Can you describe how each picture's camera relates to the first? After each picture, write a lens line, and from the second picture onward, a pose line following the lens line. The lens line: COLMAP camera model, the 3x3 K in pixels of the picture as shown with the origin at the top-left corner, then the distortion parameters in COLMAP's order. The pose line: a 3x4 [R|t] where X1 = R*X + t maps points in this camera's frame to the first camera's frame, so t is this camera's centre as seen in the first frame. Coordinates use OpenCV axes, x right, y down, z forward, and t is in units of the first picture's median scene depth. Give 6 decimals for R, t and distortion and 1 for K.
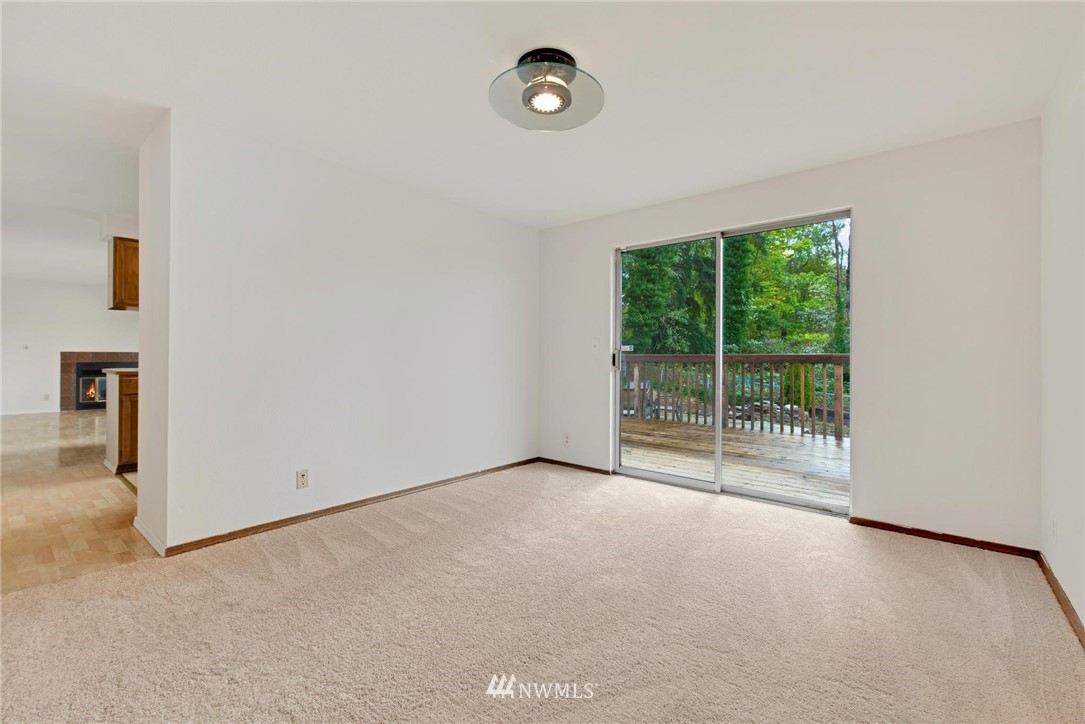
lens RADIAL K [[462.7, 0, 542.5], [0, 462.7, 362.0], [0, 0, 1]] dist [0.000200, -0.000103]
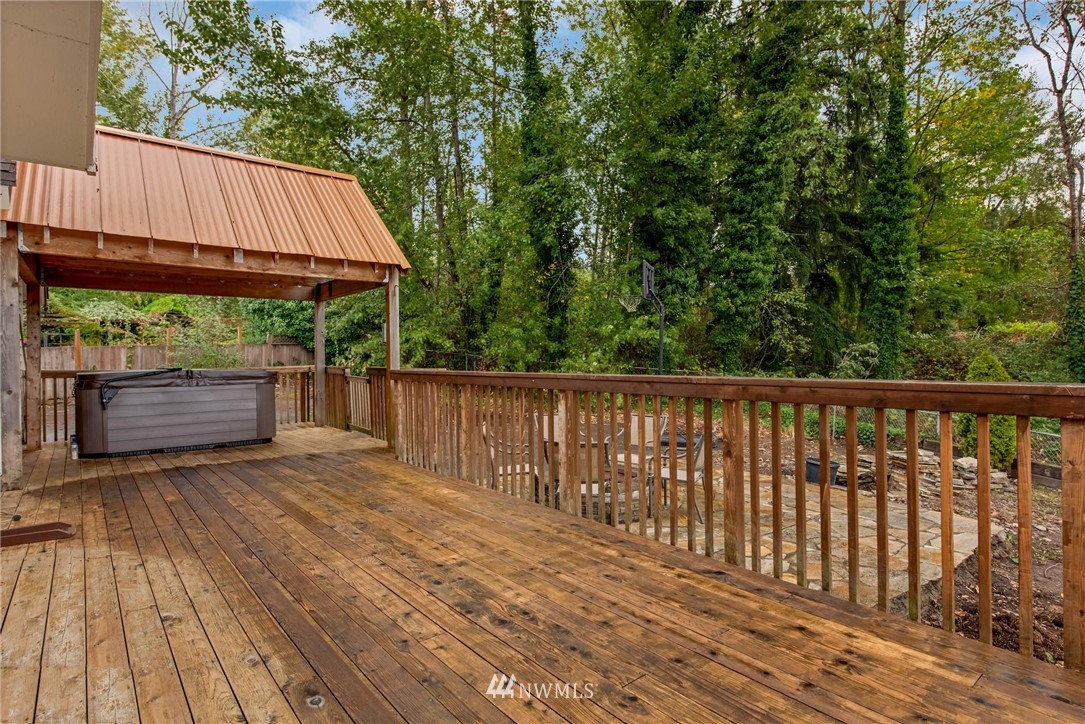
lens RADIAL K [[563.7, 0, 542.5], [0, 563.7, 362.0], [0, 0, 1]] dist [0.002001, -0.000706]
pose [[0.982247, -0.008933, -0.187379, 0.096567], [0.007900, 0.999949, -0.006257, -0.008406], [0.187425, 0.004665, 0.982268, 0.151193]]
